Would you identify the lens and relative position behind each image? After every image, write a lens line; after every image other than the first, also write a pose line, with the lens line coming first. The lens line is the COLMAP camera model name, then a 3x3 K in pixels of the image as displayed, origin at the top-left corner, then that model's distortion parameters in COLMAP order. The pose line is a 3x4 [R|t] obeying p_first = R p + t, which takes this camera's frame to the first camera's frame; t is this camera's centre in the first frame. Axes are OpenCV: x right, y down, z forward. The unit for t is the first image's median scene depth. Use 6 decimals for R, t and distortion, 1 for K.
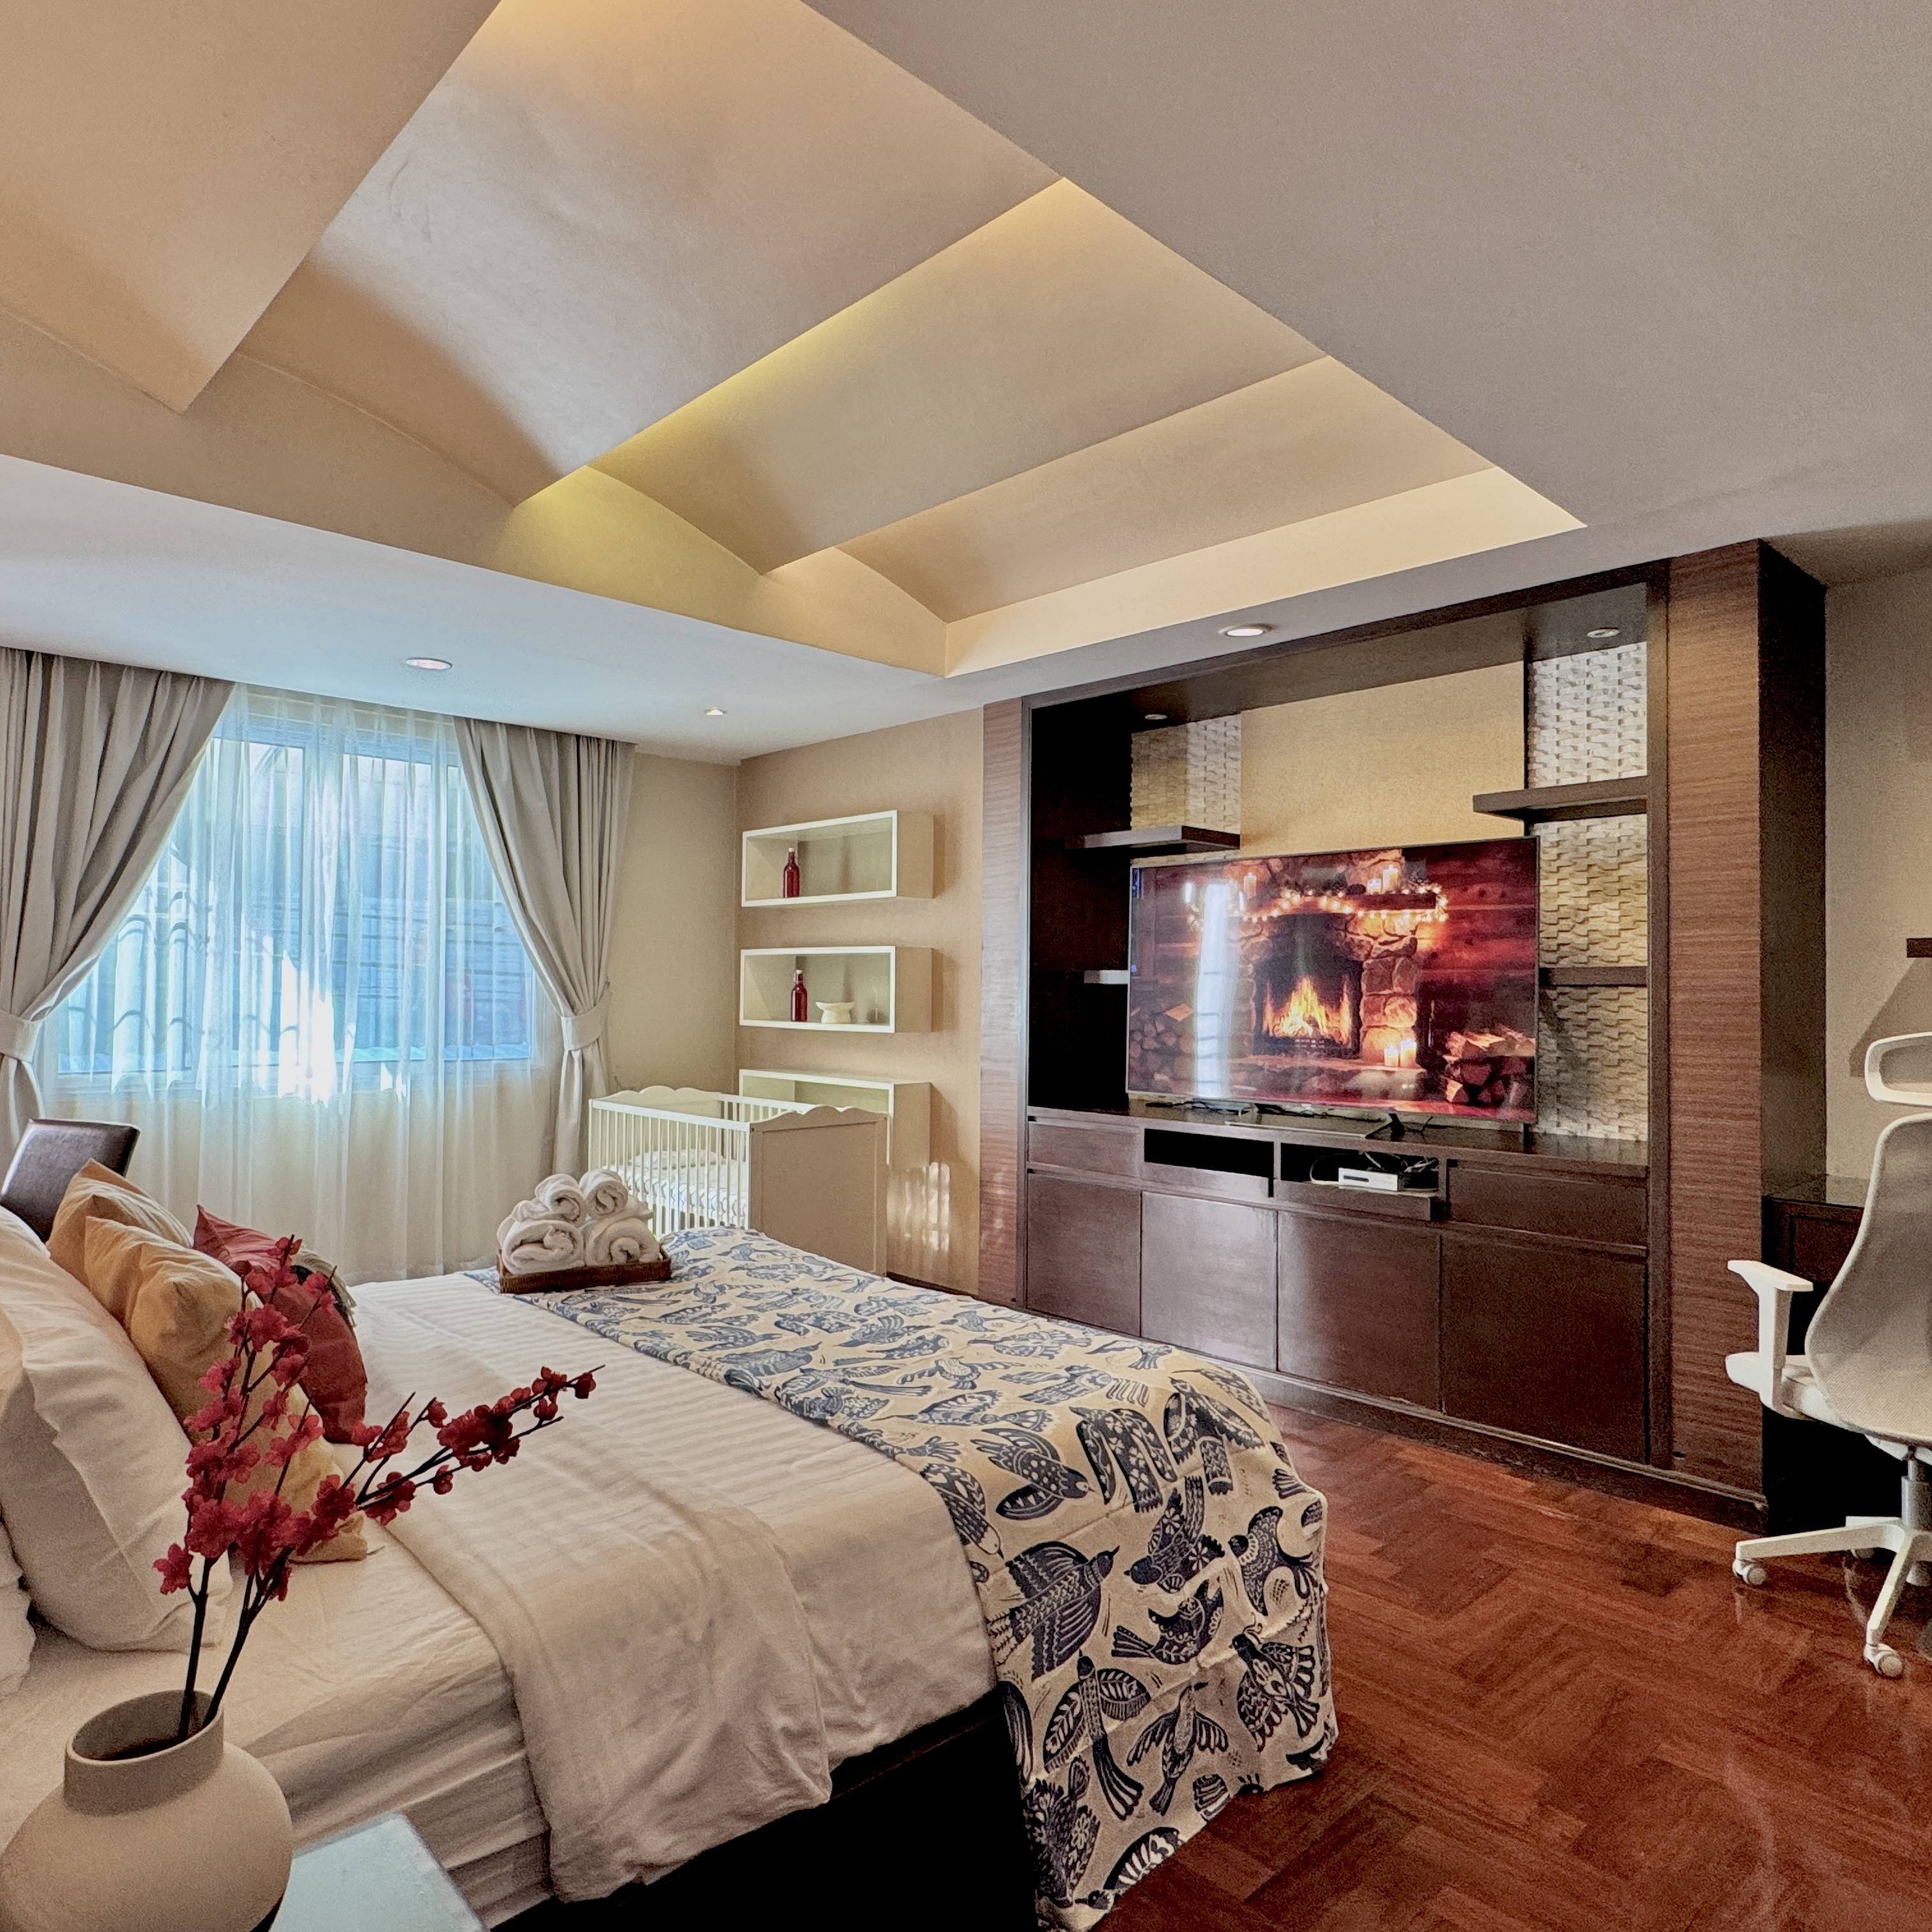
lens RADIAL K [[1290.5, 0, 971.9], [0, 1290.5, 961.3], [0, 0, 1]] dist [-0.000054, -0.000796]
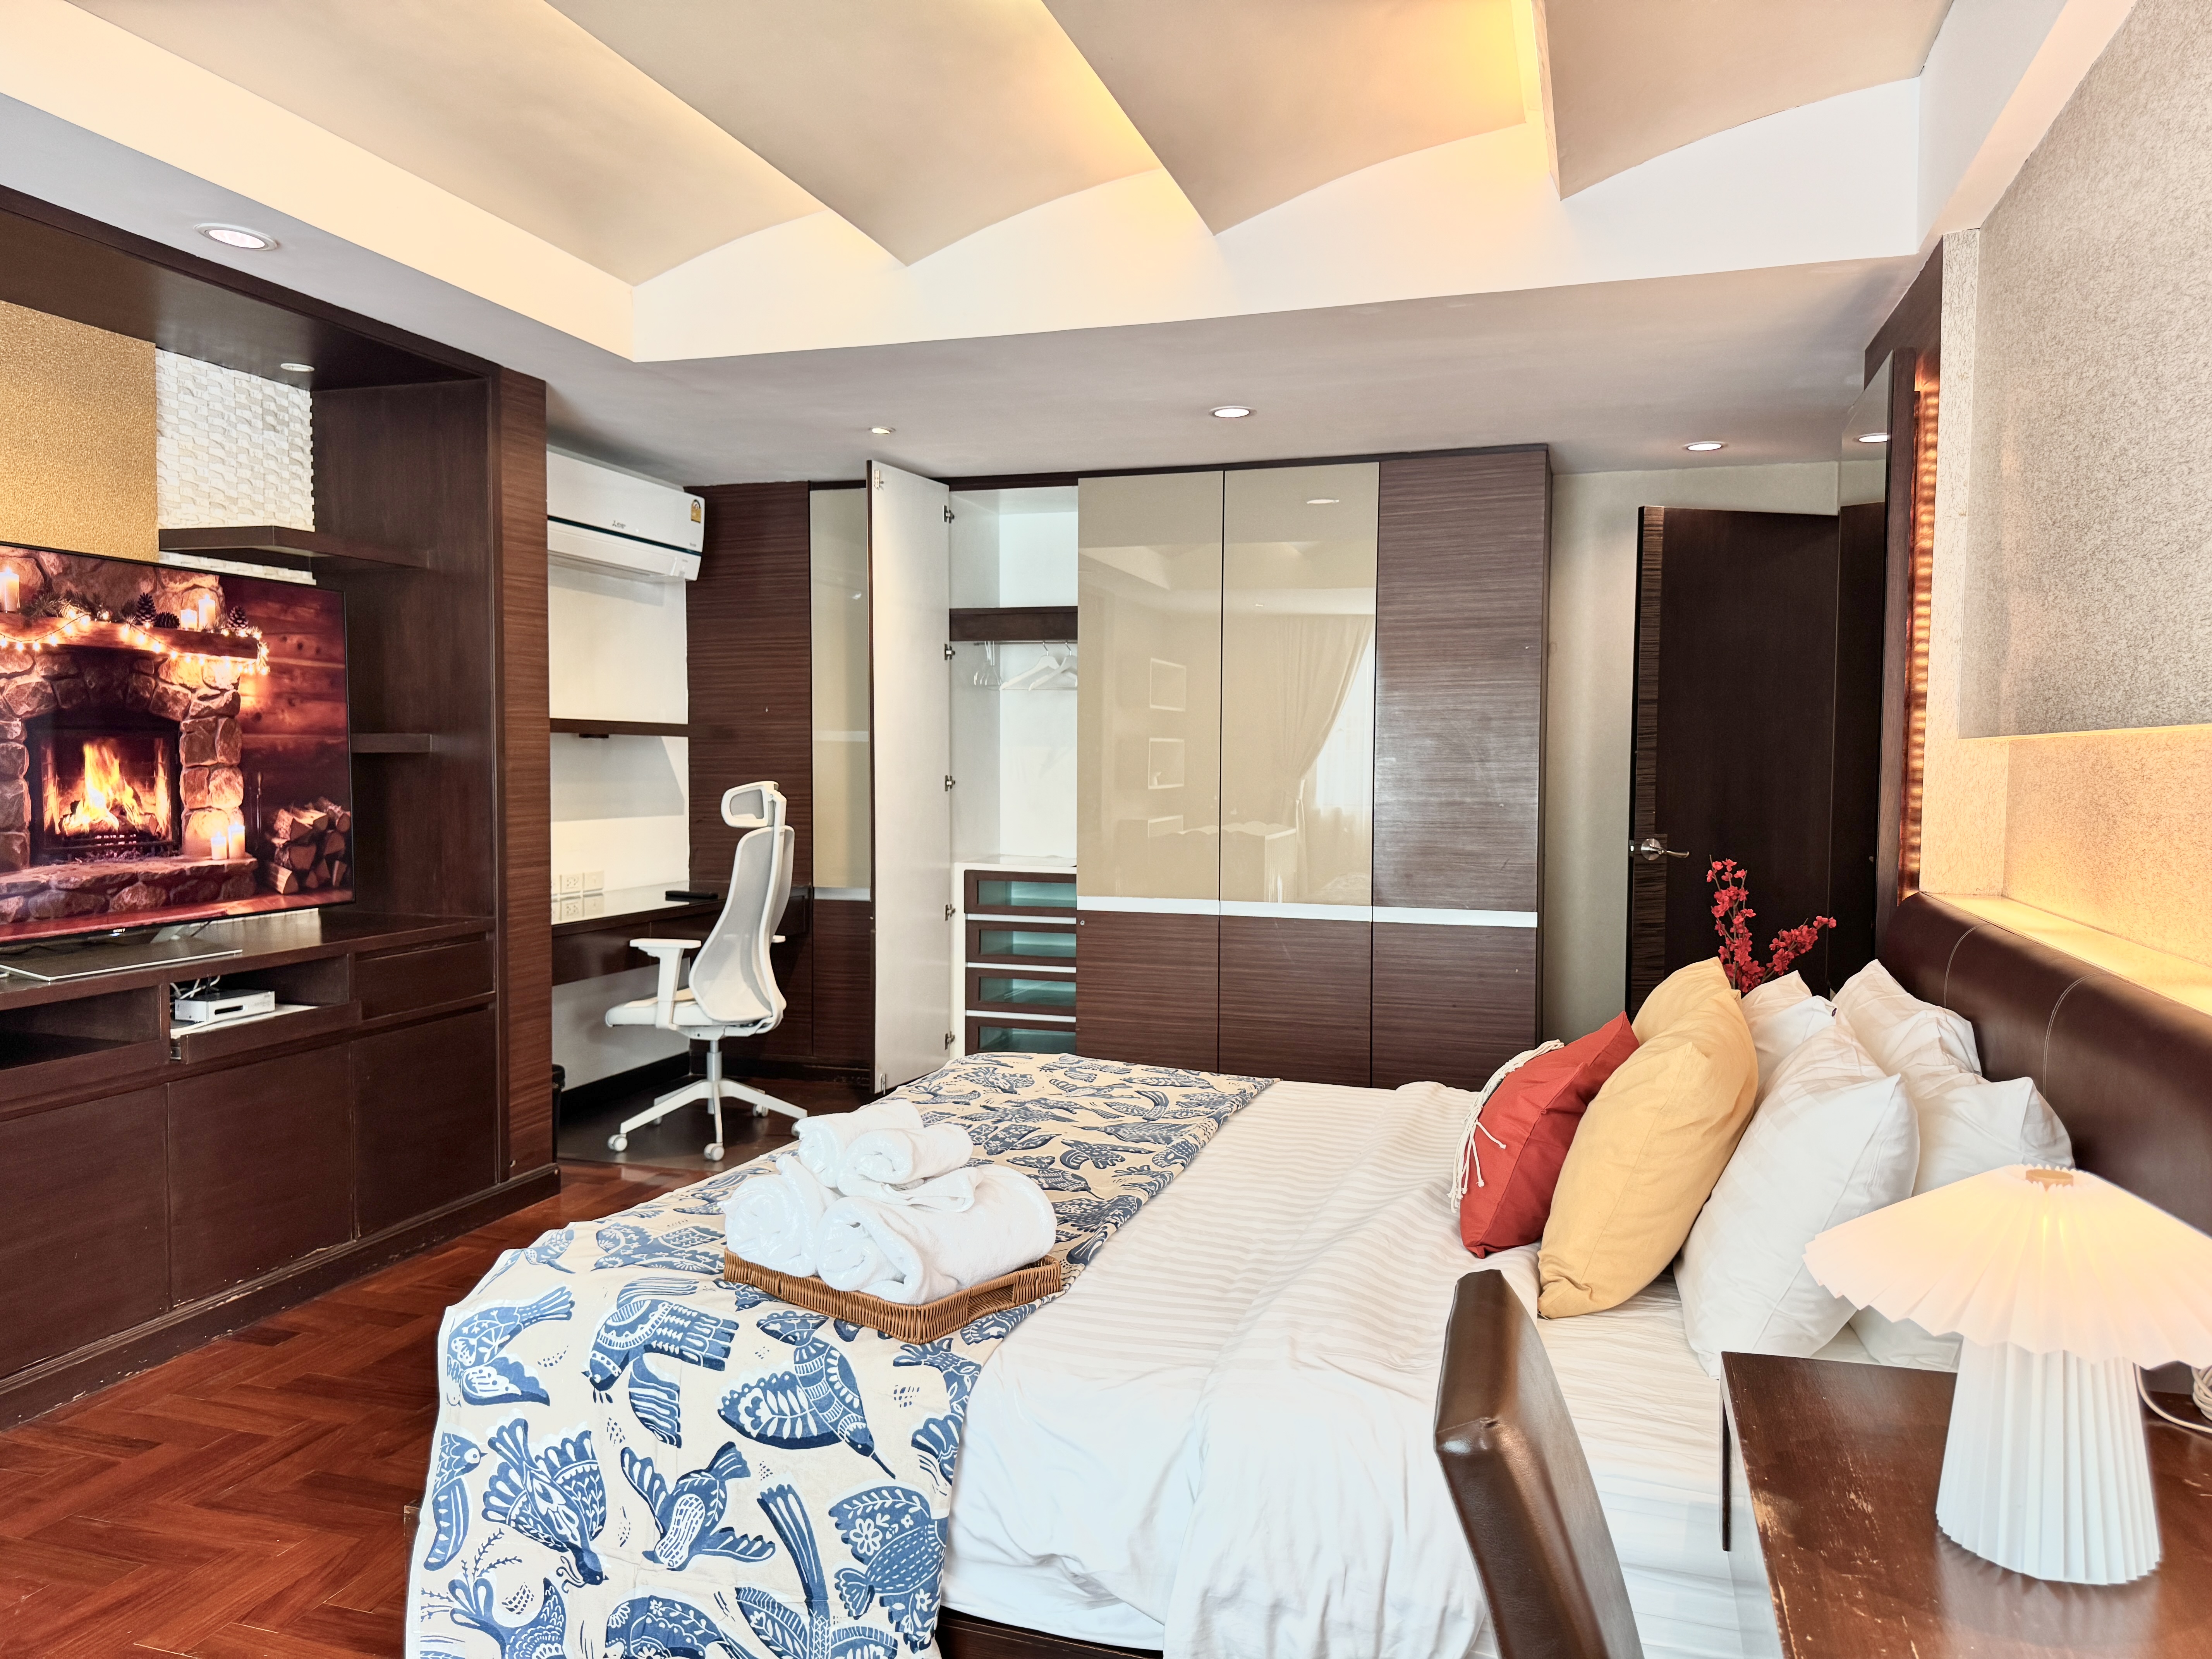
lens RADIAL K [[1558.2, 0, 1098.8], [0, 1558.2, 830.5], [0, 0, 1]] dist [0.036879, -0.042086]
pose [[-0.480749, -0.055238, 0.875117, -0.734632], [-0.031320, 0.998459, 0.045818, 0.004936], [-0.876299, -0.005382, -0.481738, 0.979482]]
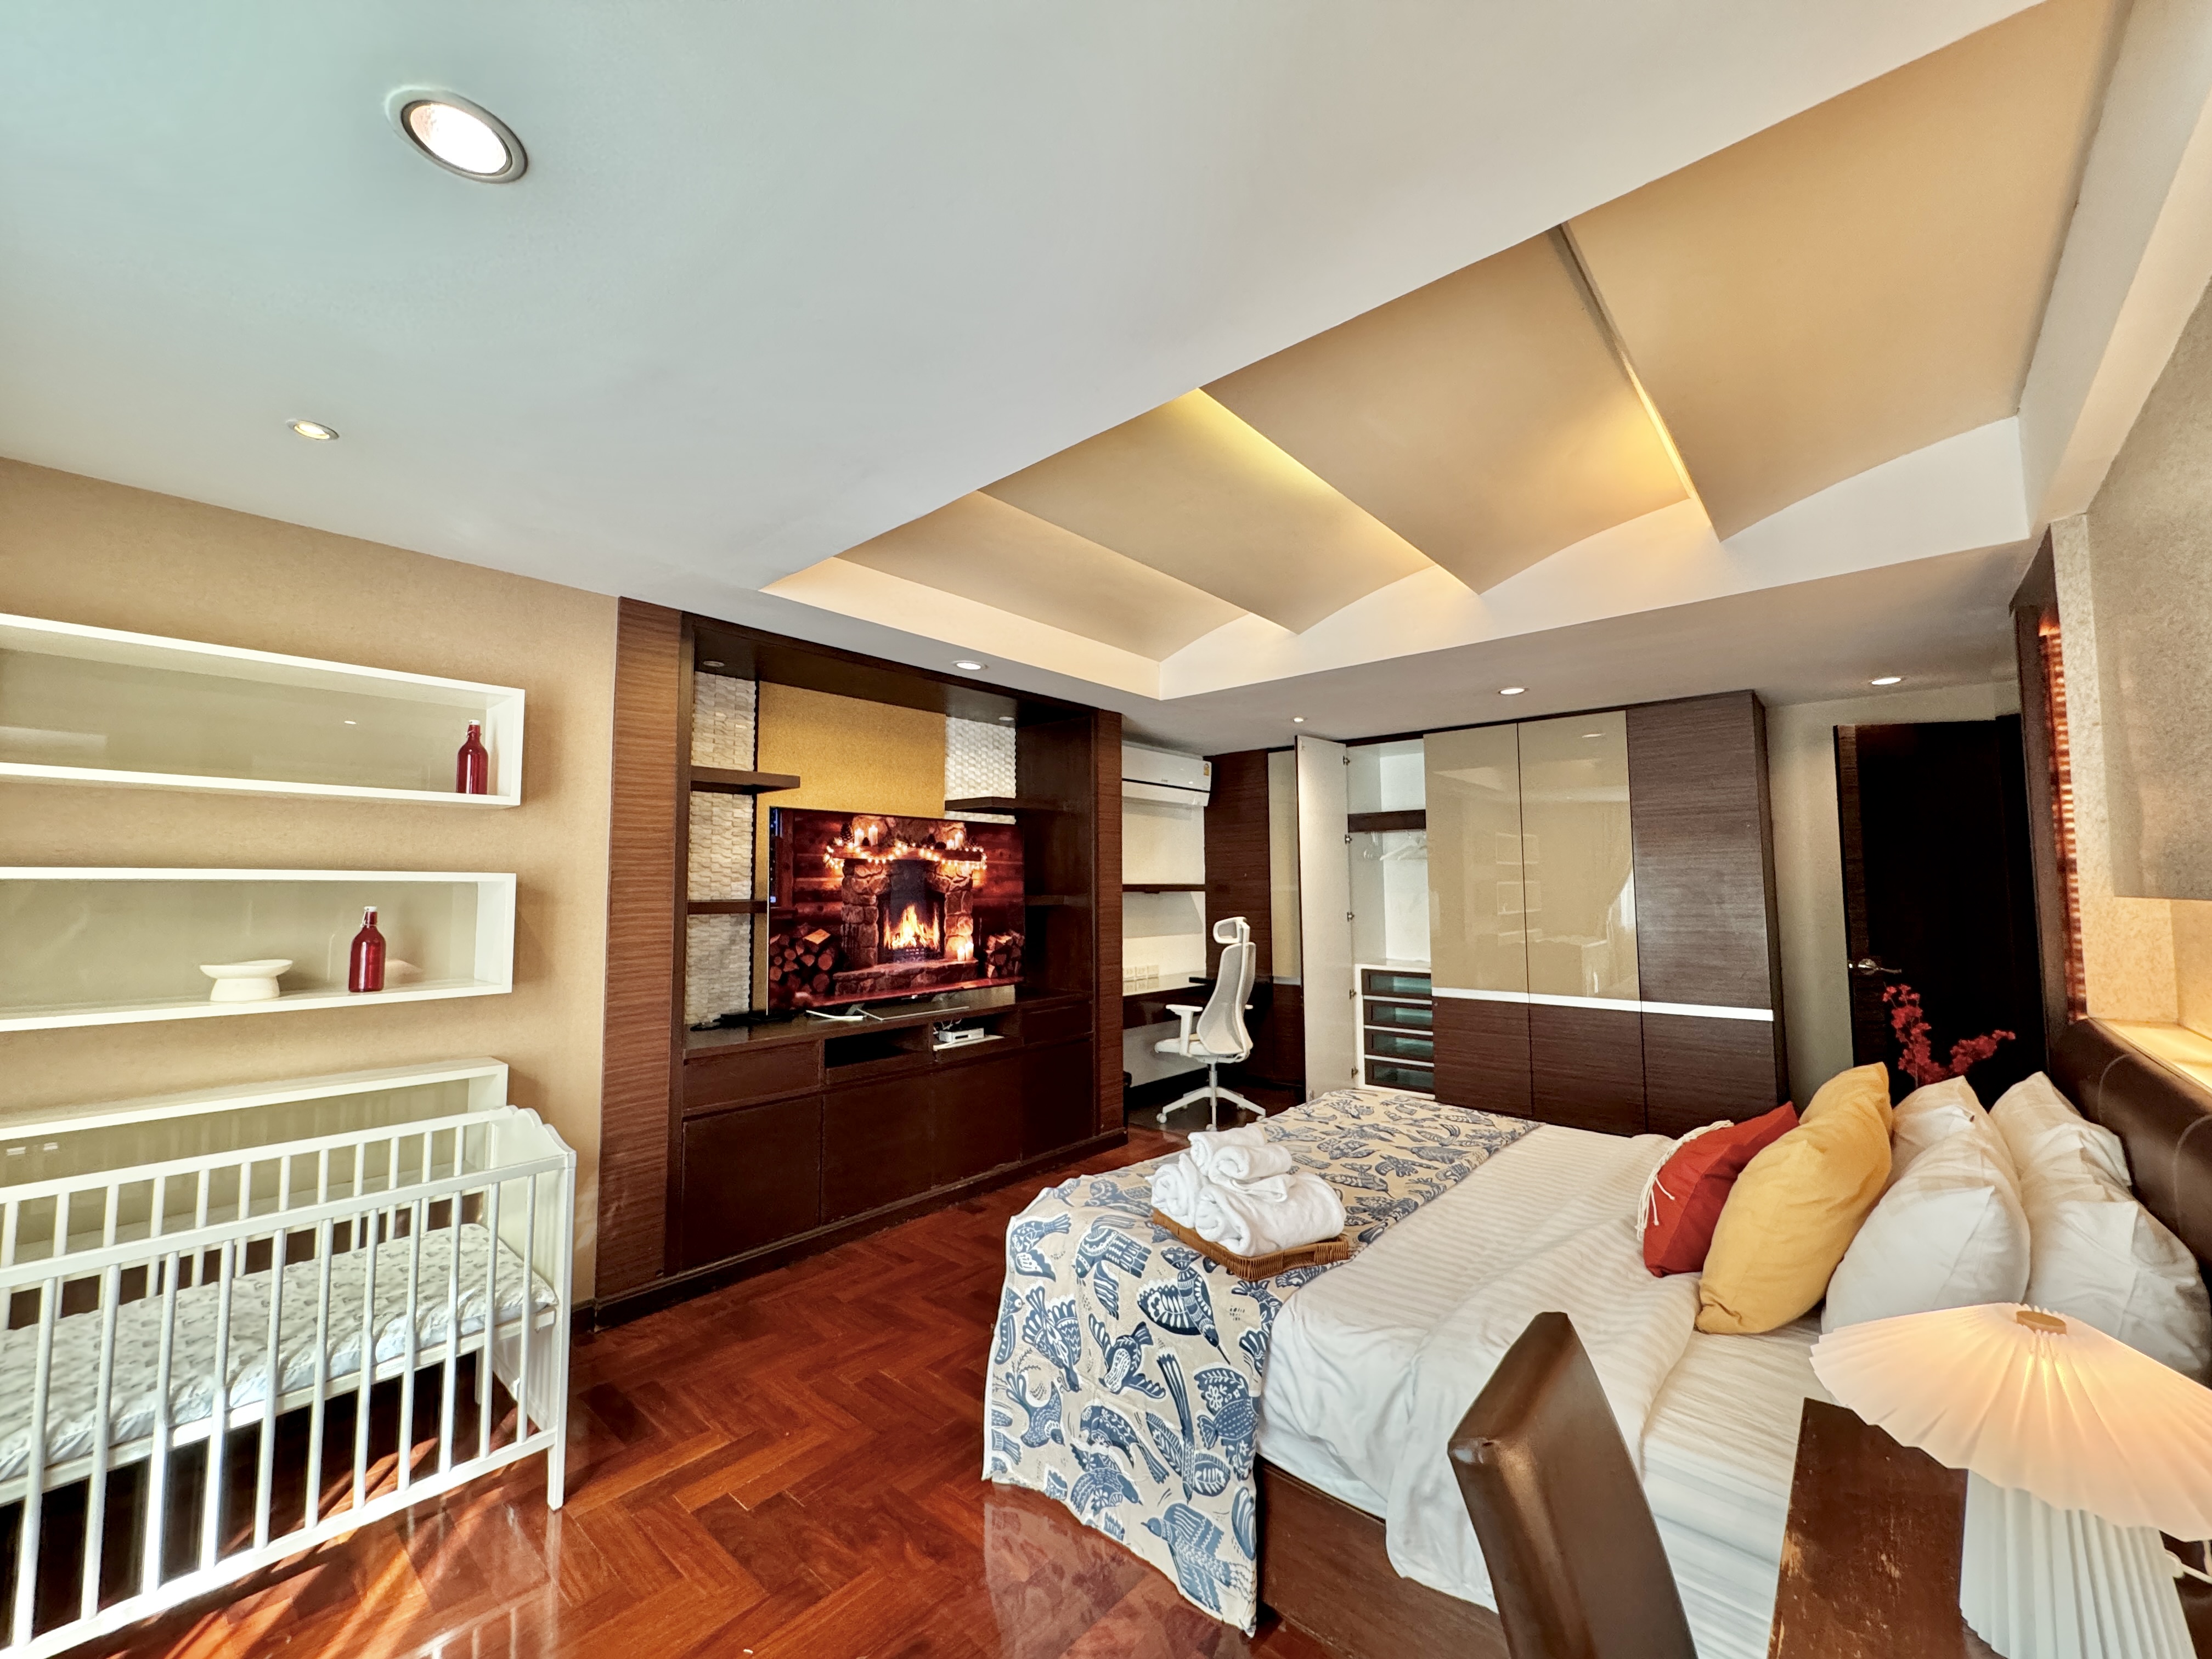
lens RADIAL K [[878.8, 0, 1110.5], [0, 878.8, 825.3], [0, 0, 1]] dist [-0.006318, 0.002439]
pose [[-0.091775, 0.061985, 0.993849, -0.750331], [-0.018346, 0.997786, -0.063925, -0.017443], [-0.995611, -0.024100, -0.090435, 0.908815]]
